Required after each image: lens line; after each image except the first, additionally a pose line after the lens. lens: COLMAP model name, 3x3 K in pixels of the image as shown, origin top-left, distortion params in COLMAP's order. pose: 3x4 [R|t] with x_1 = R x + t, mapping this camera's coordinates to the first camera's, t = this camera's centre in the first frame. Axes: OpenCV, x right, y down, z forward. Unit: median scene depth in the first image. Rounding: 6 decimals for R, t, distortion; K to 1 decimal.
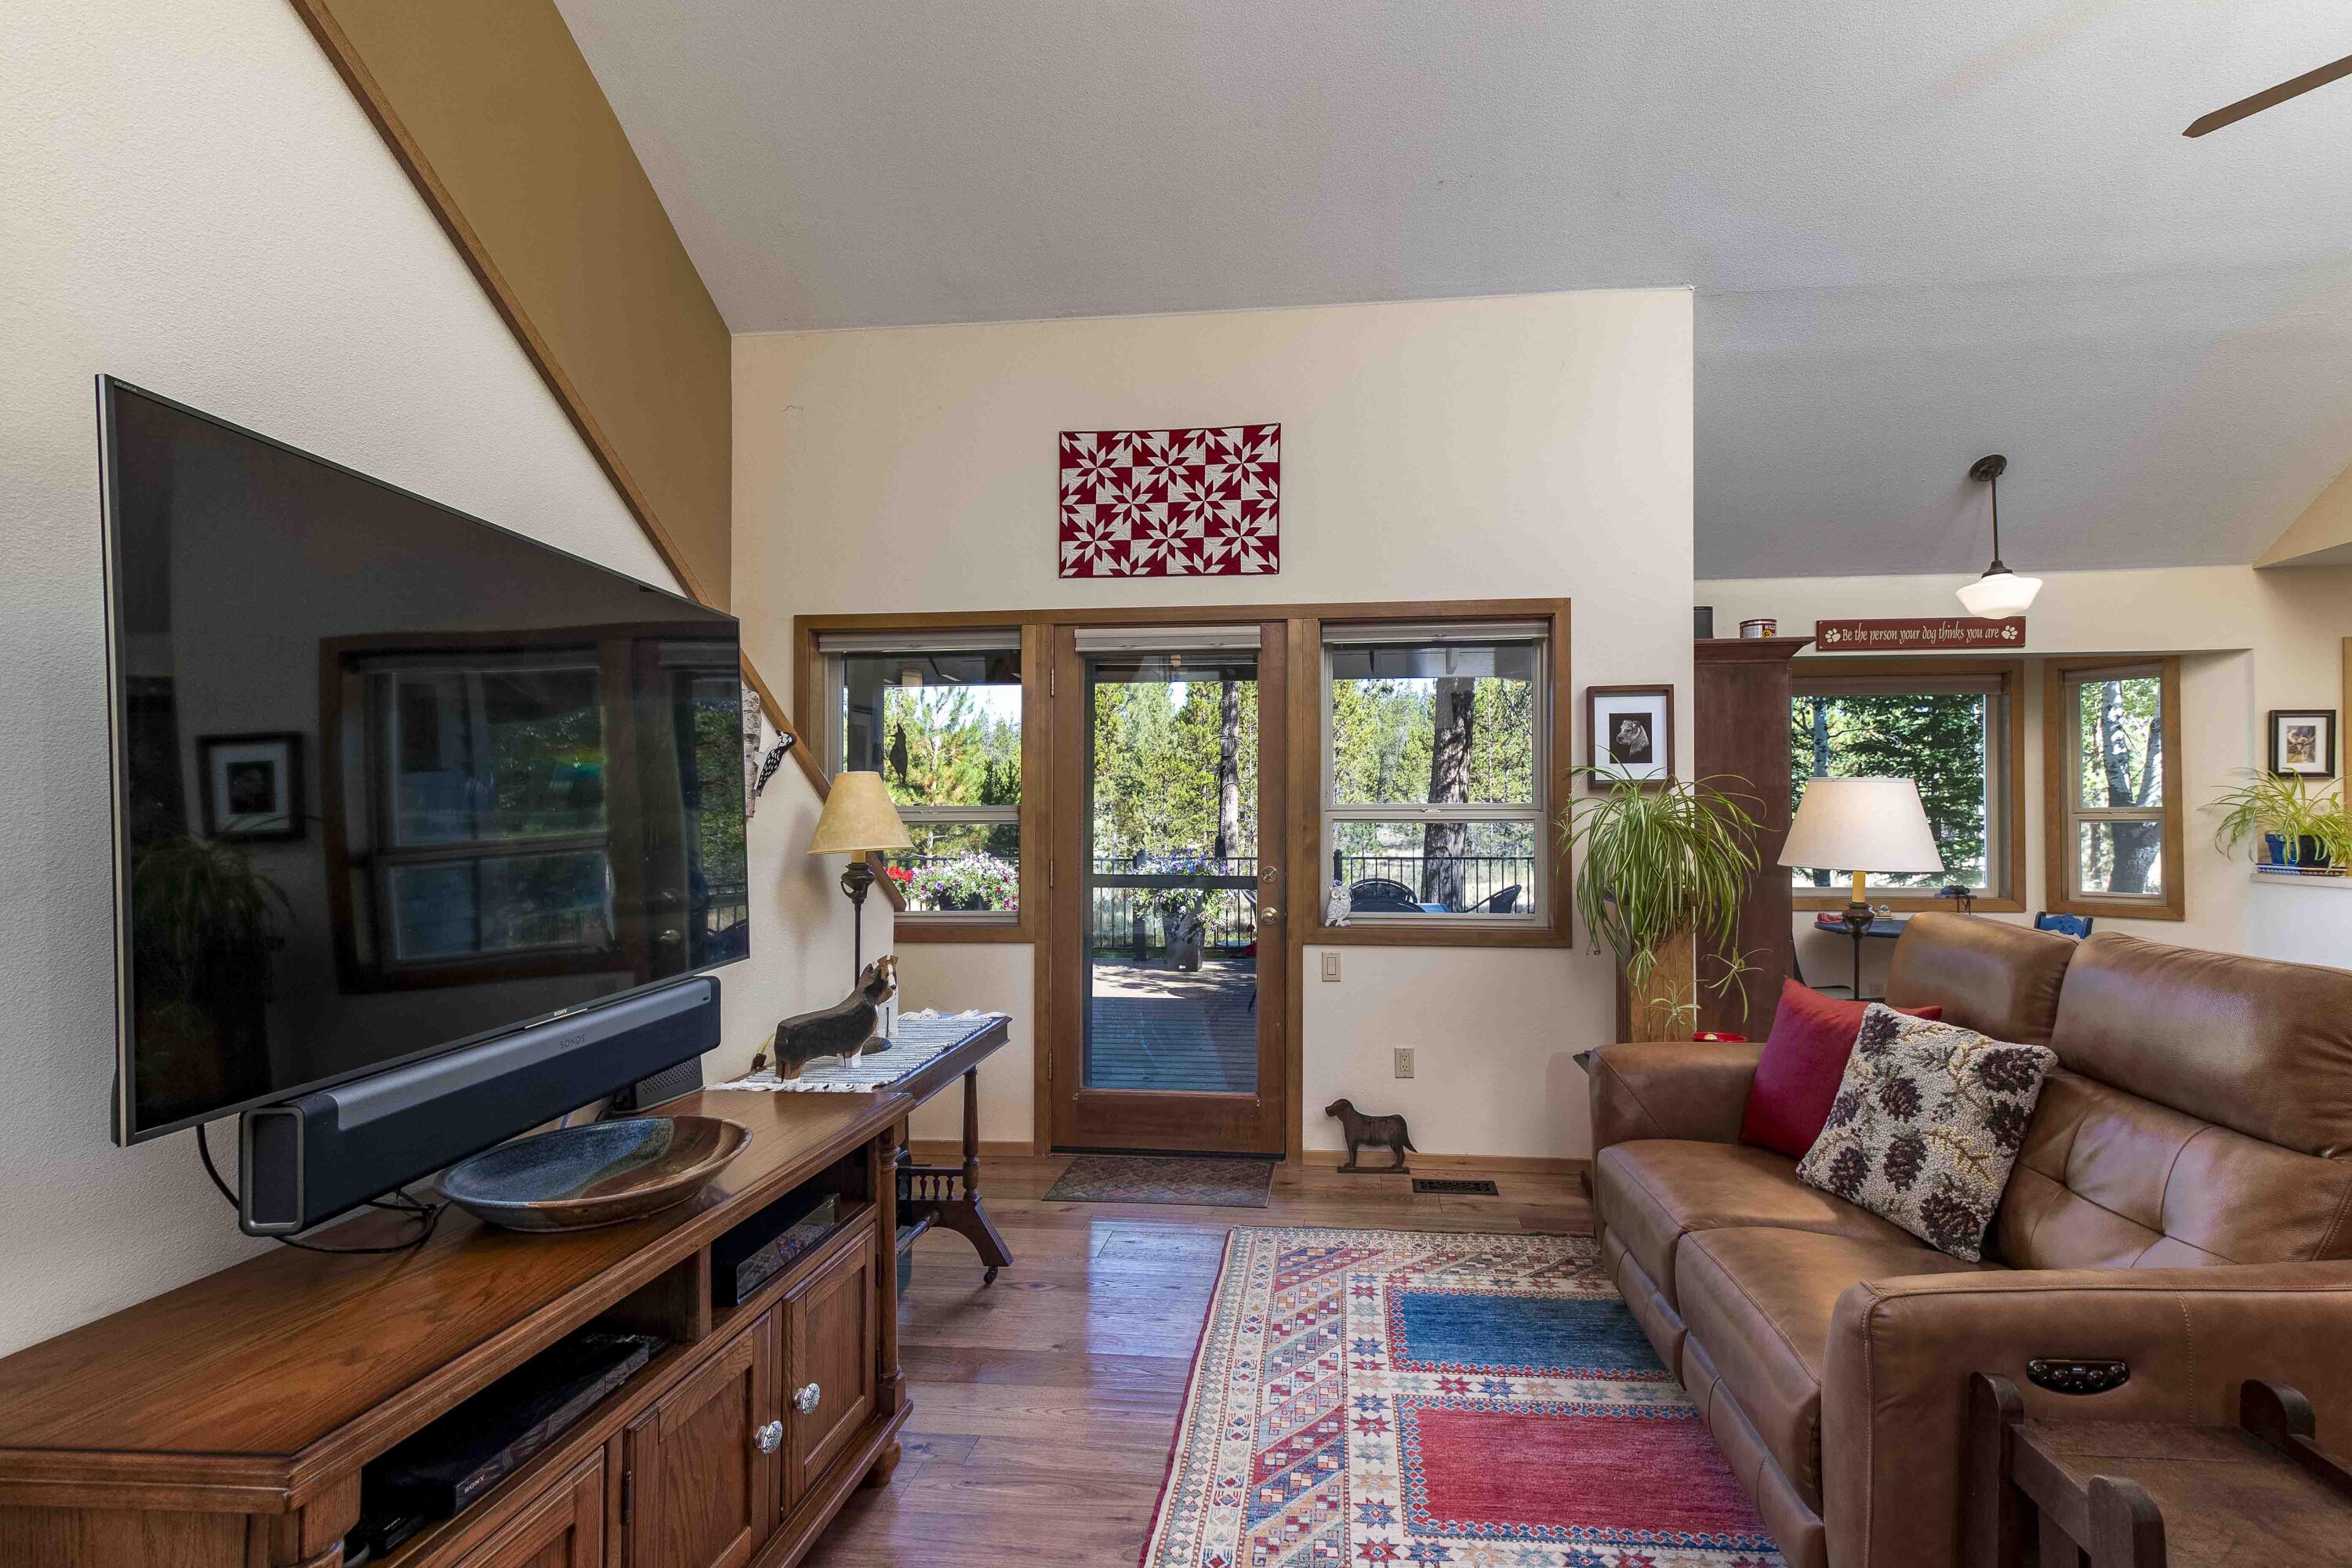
lens RADIAL K [[1066.9, 0, 1224.0], [0, 1066.9, 812.5], [0, 0, 1]] dist [-0.002398, -0.000280]
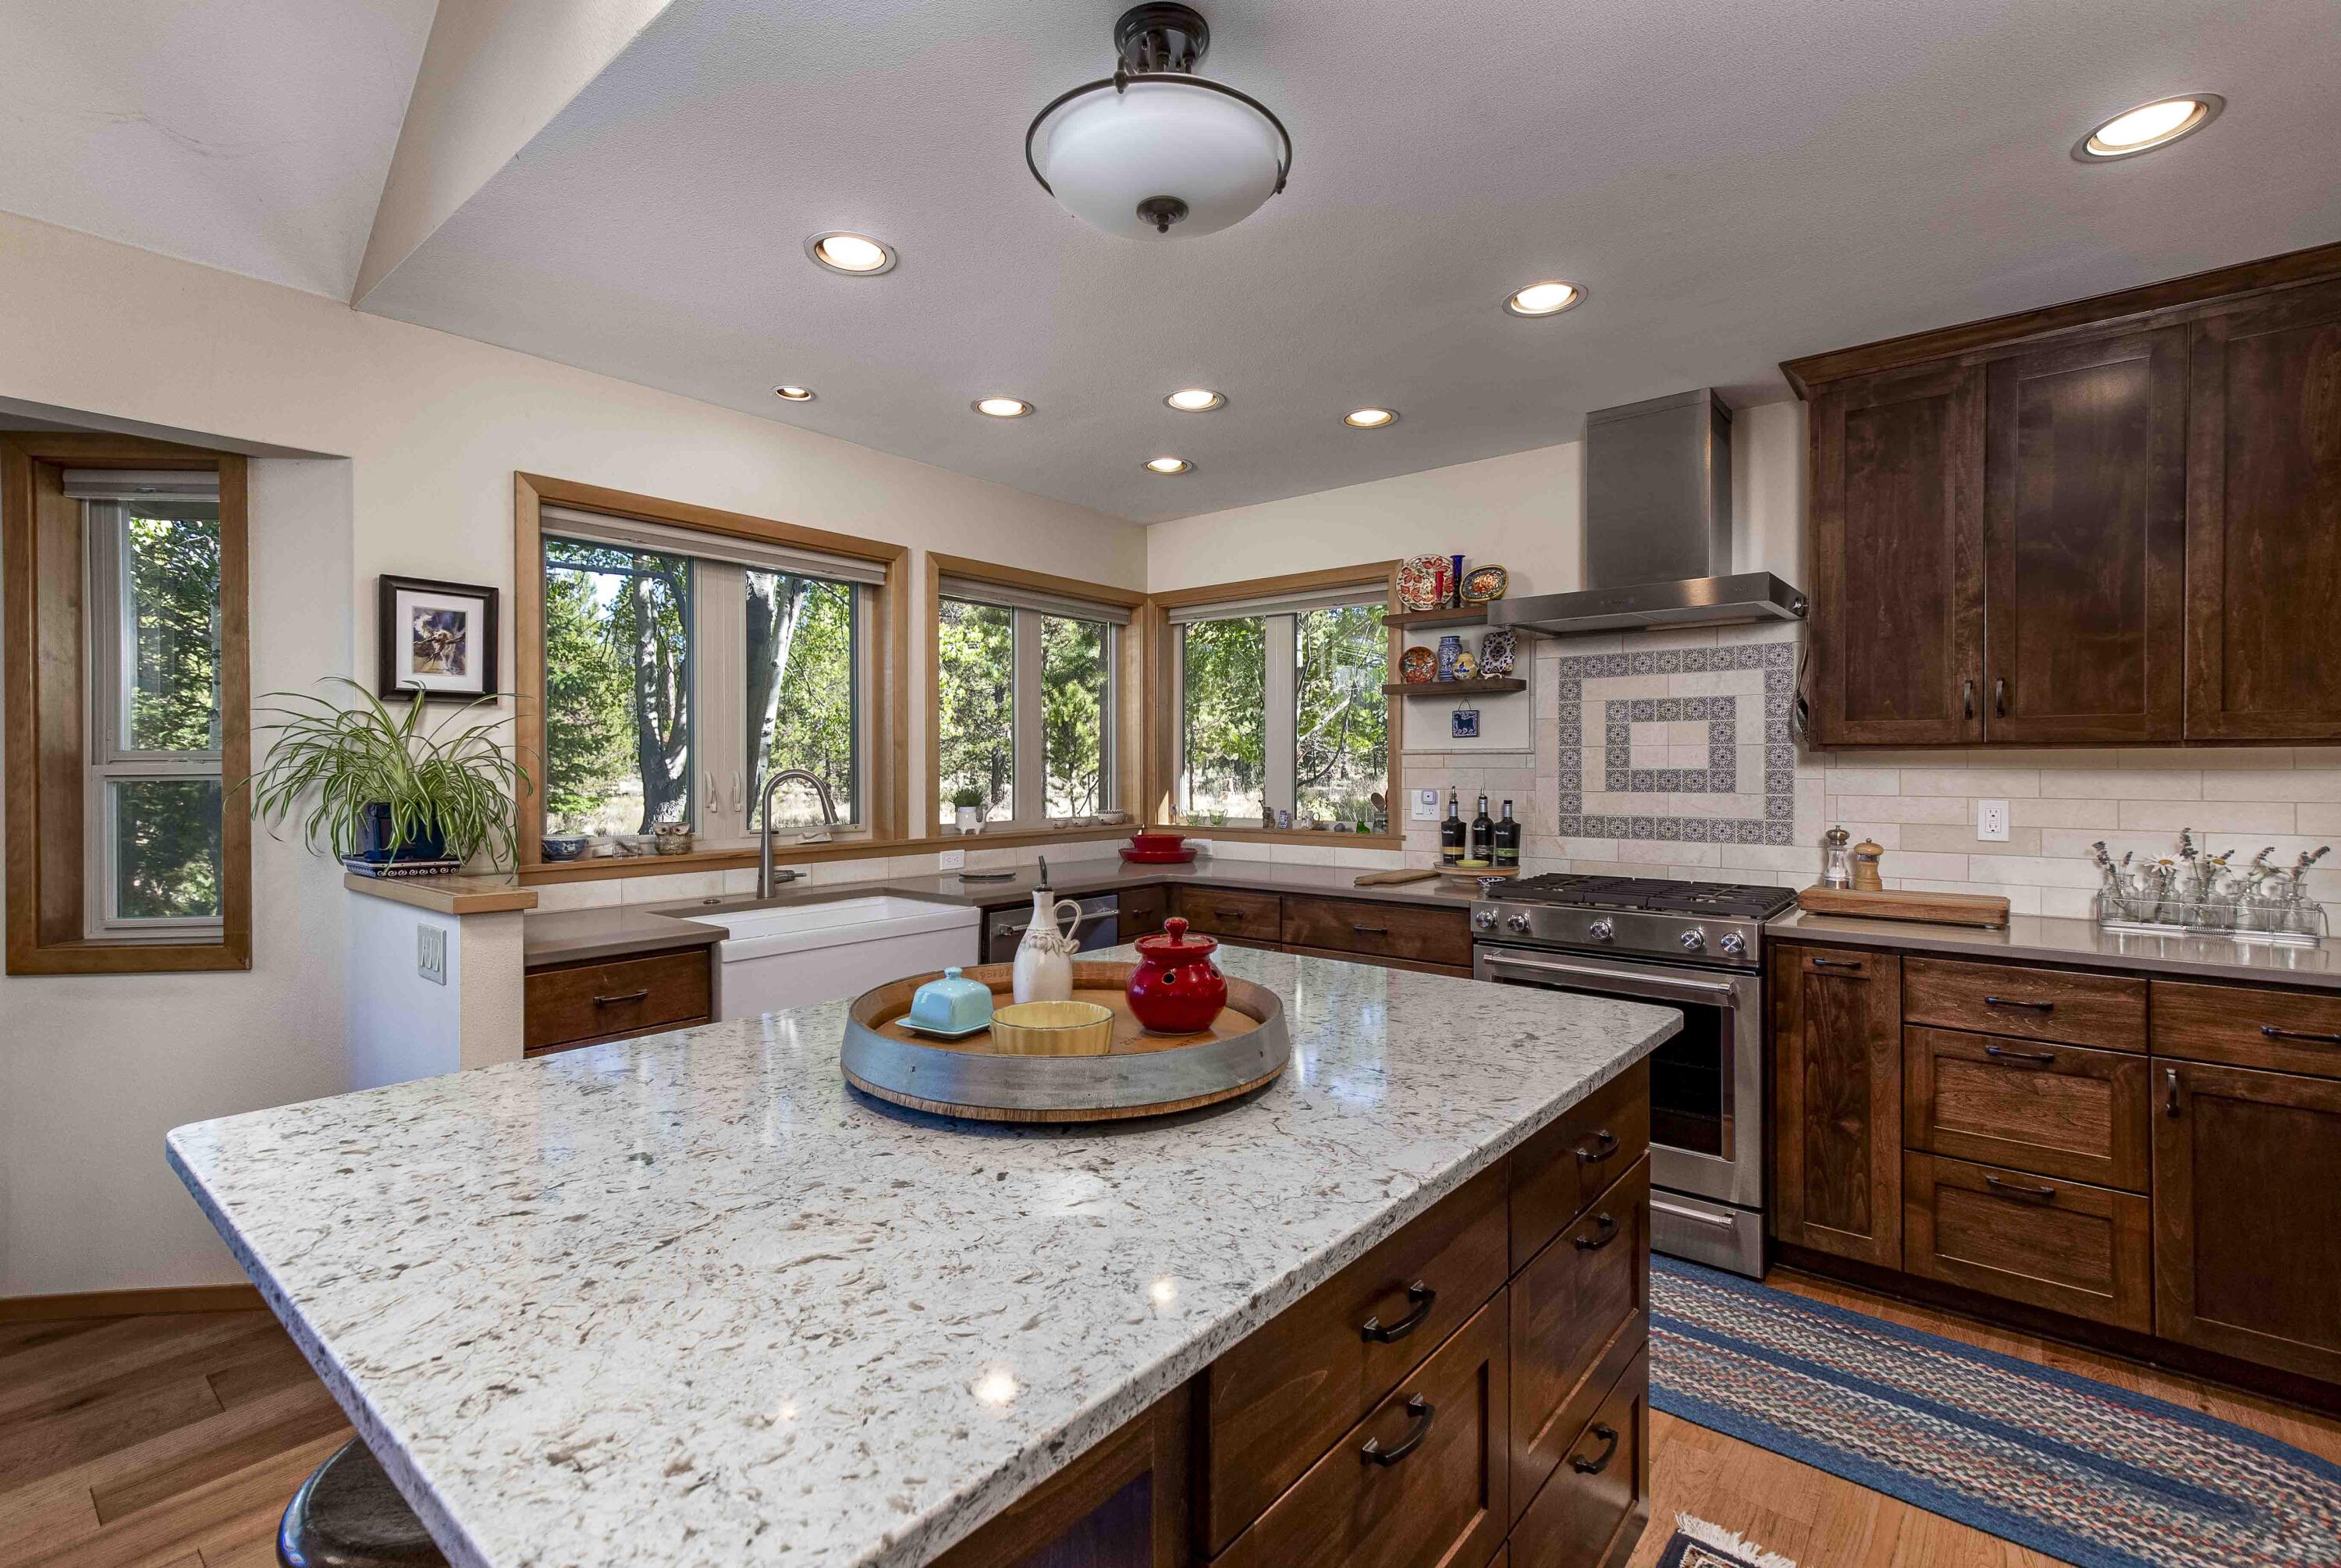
lens RADIAL K [[1061.3, 0, 1137.7], [0, 1061.3, 769.9], [0, 0, 1]] dist [0.001829, 0.000046]
pose [[0.553295, -0.003511, 0.832978, 1.615553], [-0.001372, 0.999986, 0.005126, 0.003216], [-0.832984, -0.003979, 0.553283, 0.802349]]
